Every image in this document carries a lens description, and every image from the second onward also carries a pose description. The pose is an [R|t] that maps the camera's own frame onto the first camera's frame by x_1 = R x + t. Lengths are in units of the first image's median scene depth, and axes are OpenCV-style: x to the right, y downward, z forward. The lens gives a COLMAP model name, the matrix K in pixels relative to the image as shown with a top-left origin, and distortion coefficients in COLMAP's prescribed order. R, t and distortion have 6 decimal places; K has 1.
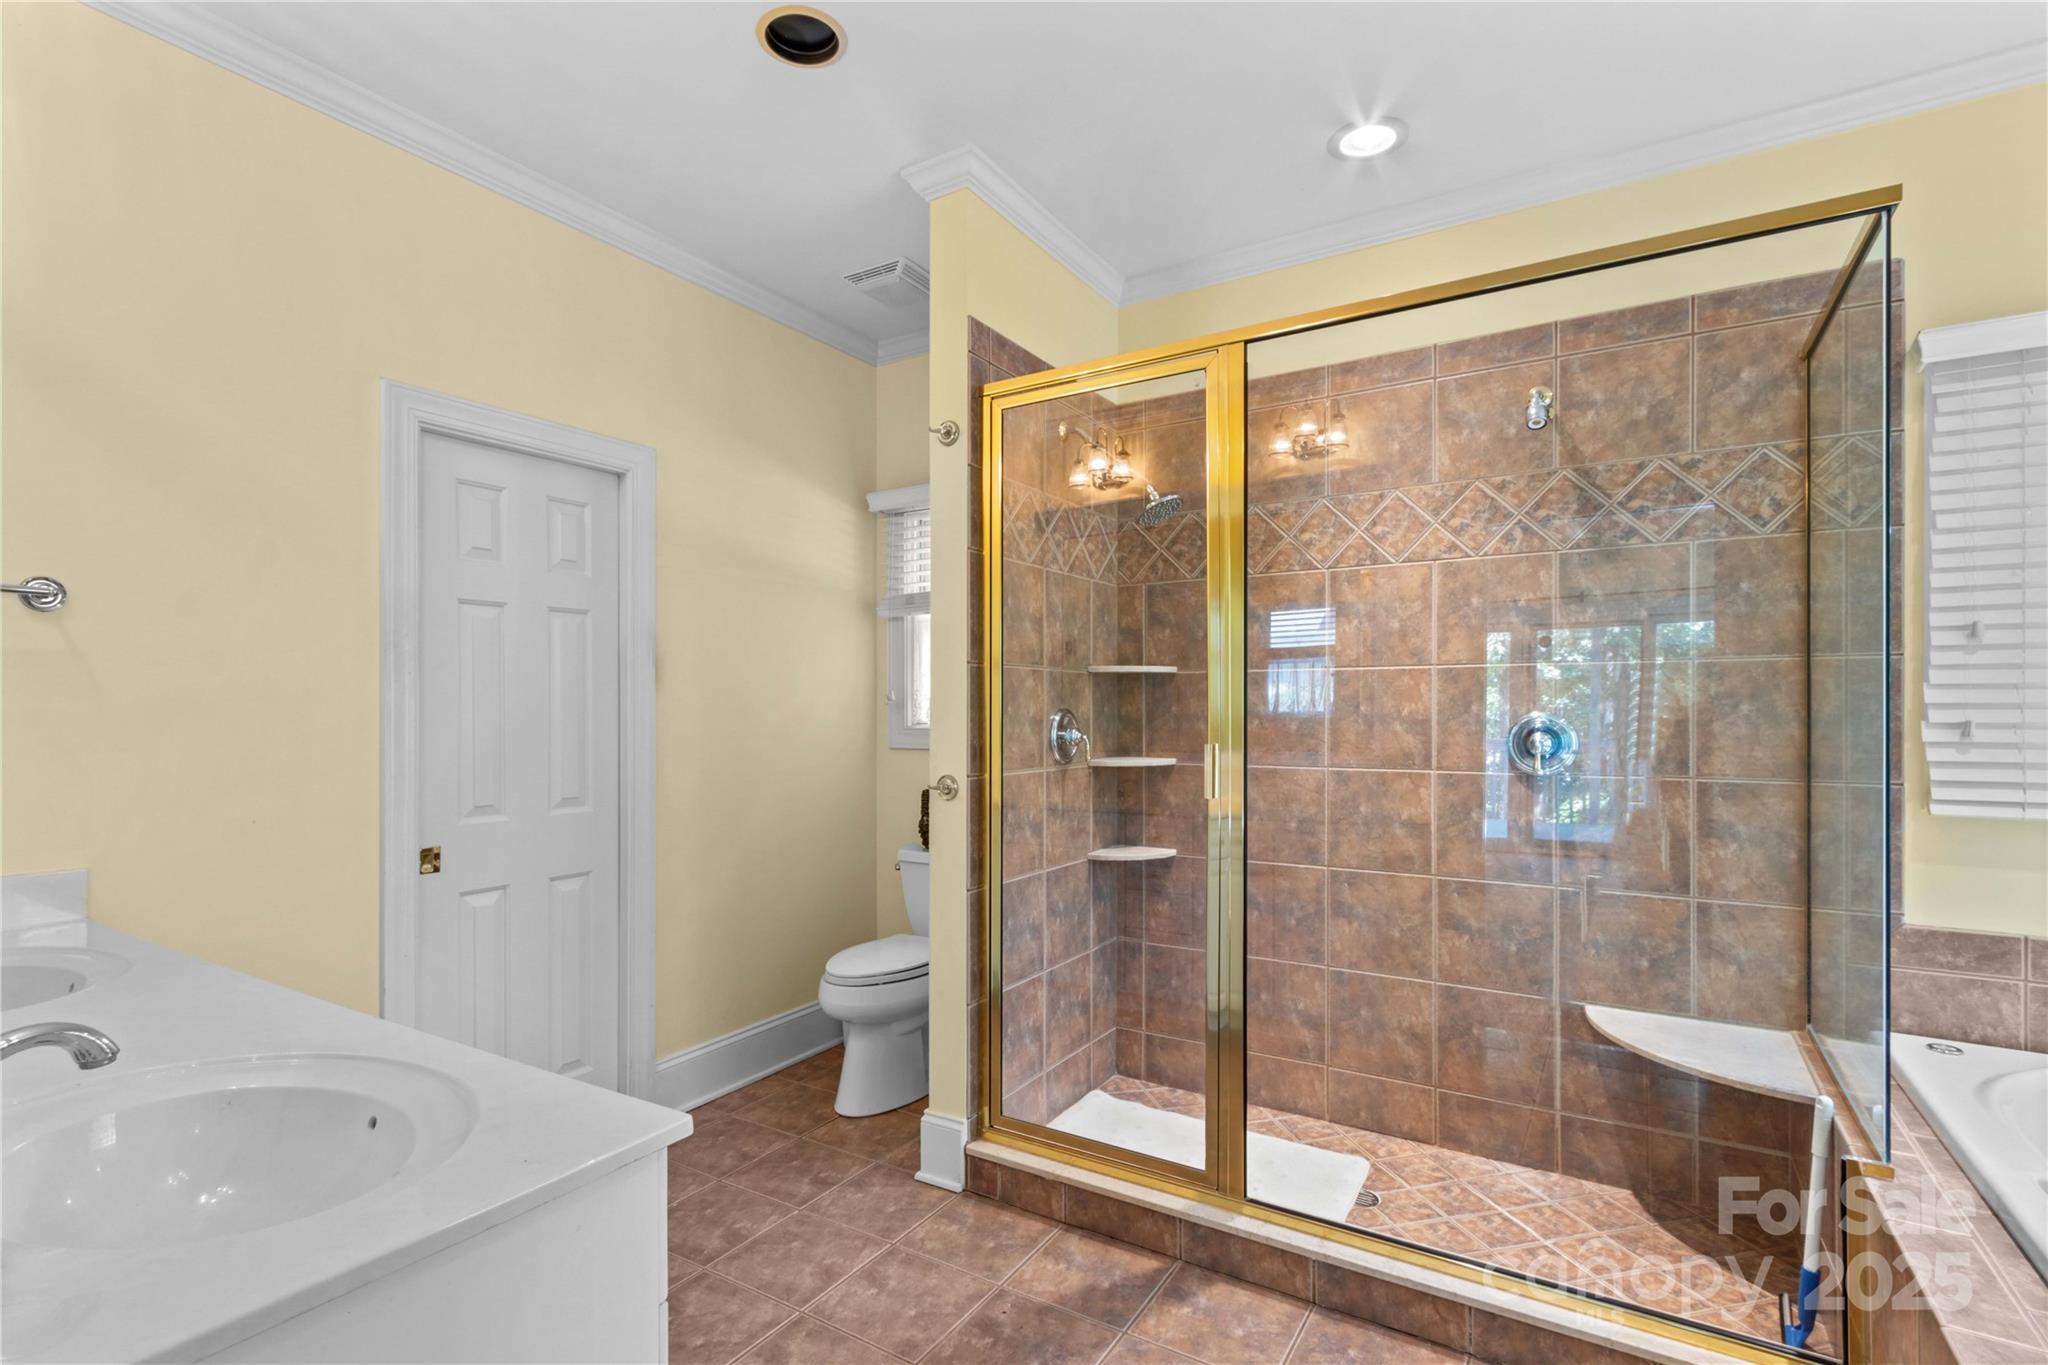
lens RADIAL K [[944.2, 0, 1015.2], [0, 944.2, 695.1], [0, 0, 1]] dist [-0.001416, -0.000665]
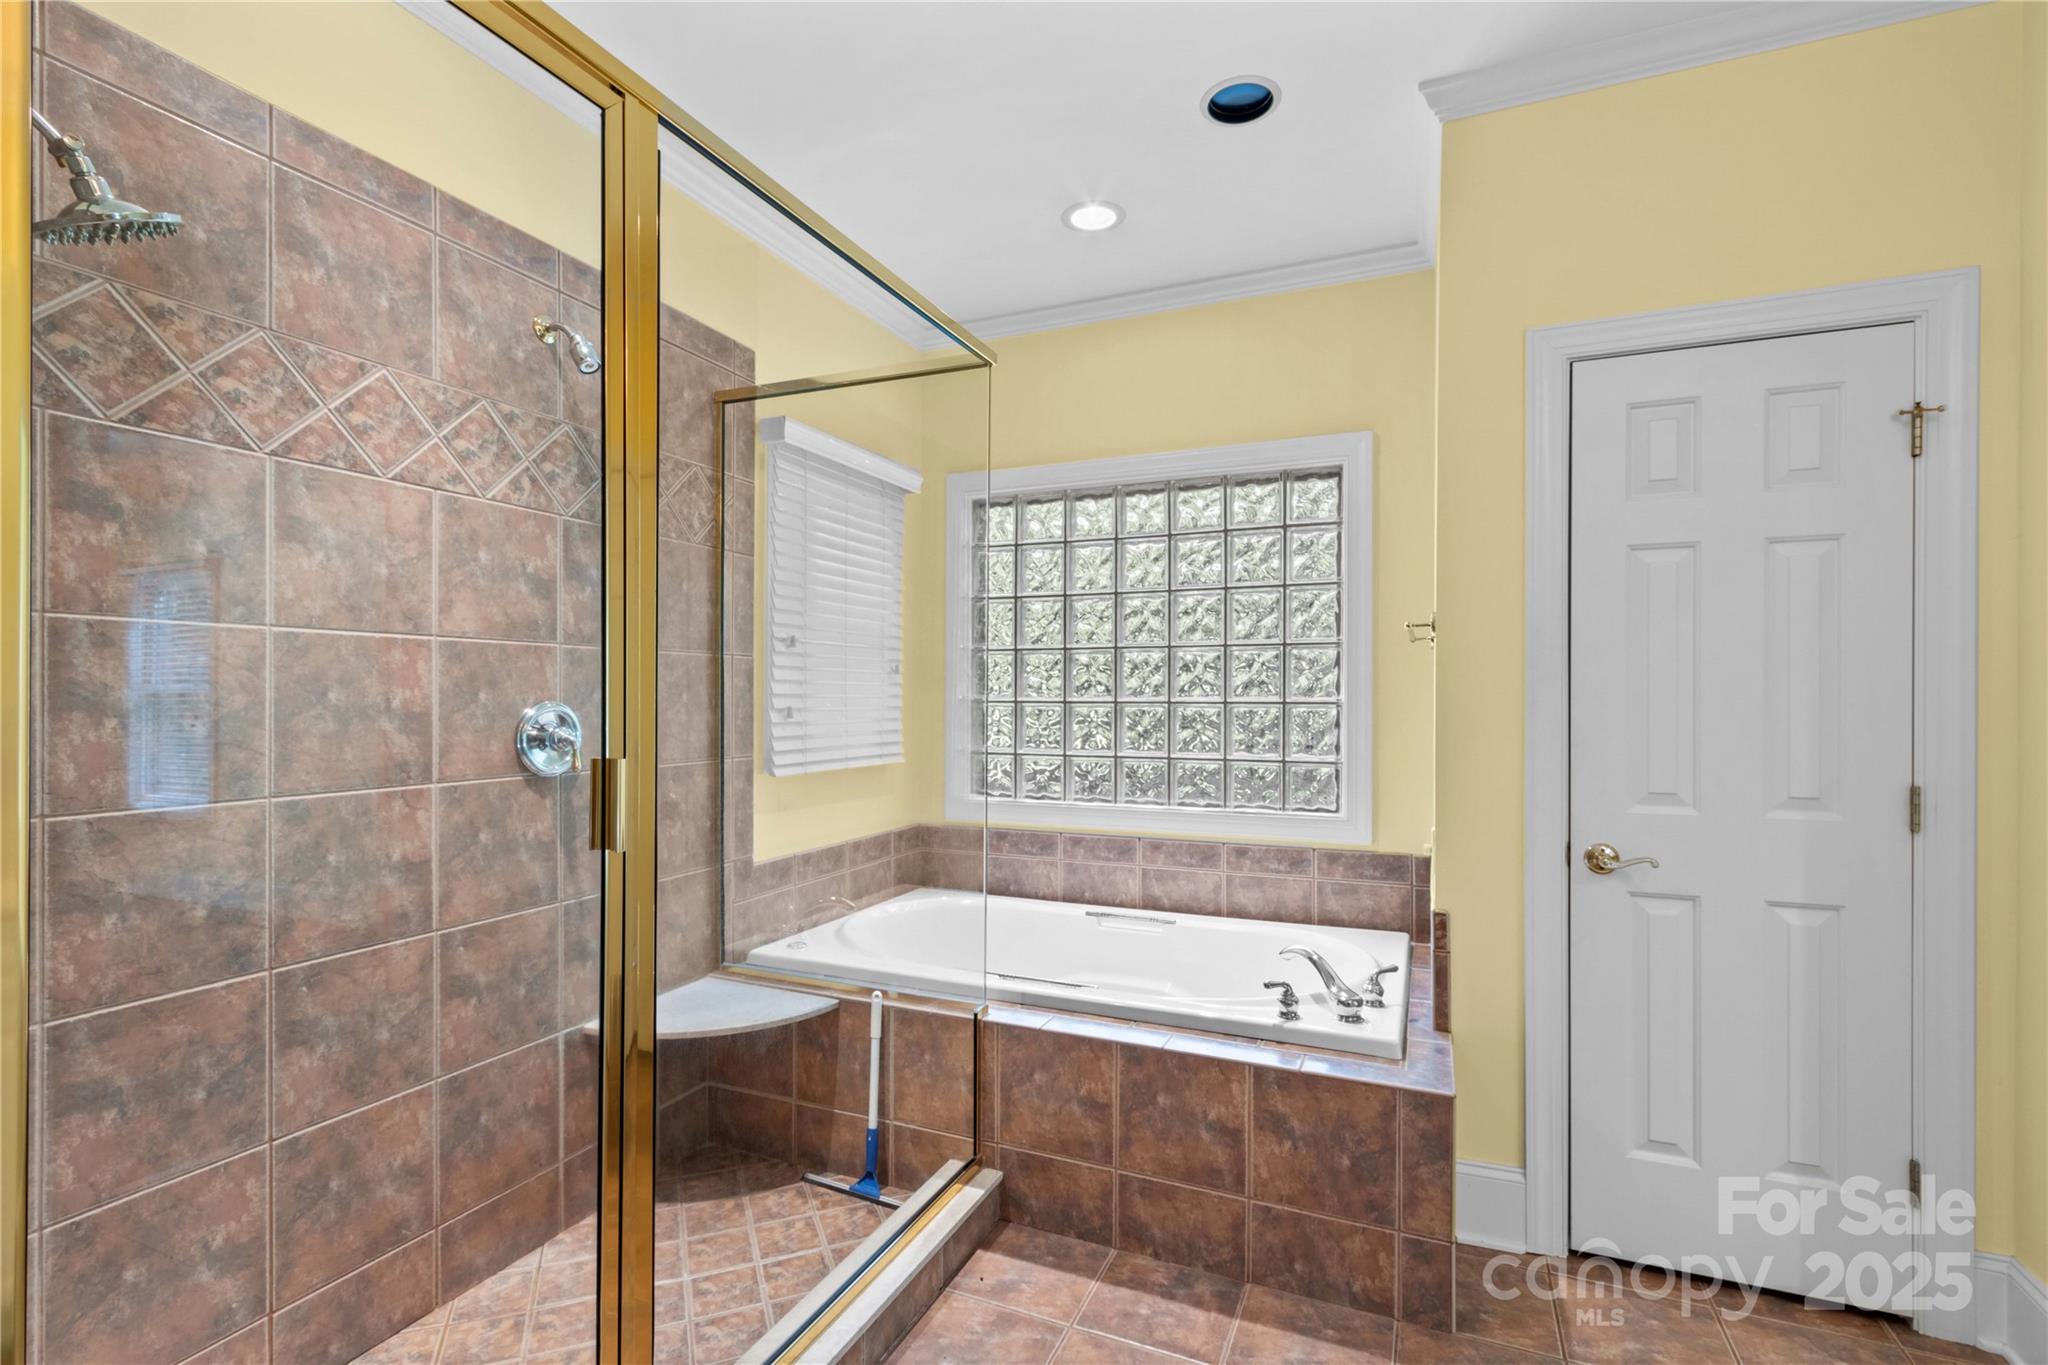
lens RADIAL K [[944.2, 0, 1011.7], [0, 944.2, 696.0], [0, 0, 1]] dist [-0.001416, -0.000665]
pose [[-0.135610, 0.004933, 0.990750, -0.320127], [-0.012128, 0.999904, -0.006639, 0.012961], [-0.990688, -0.012917, -0.135537, 0.664286]]
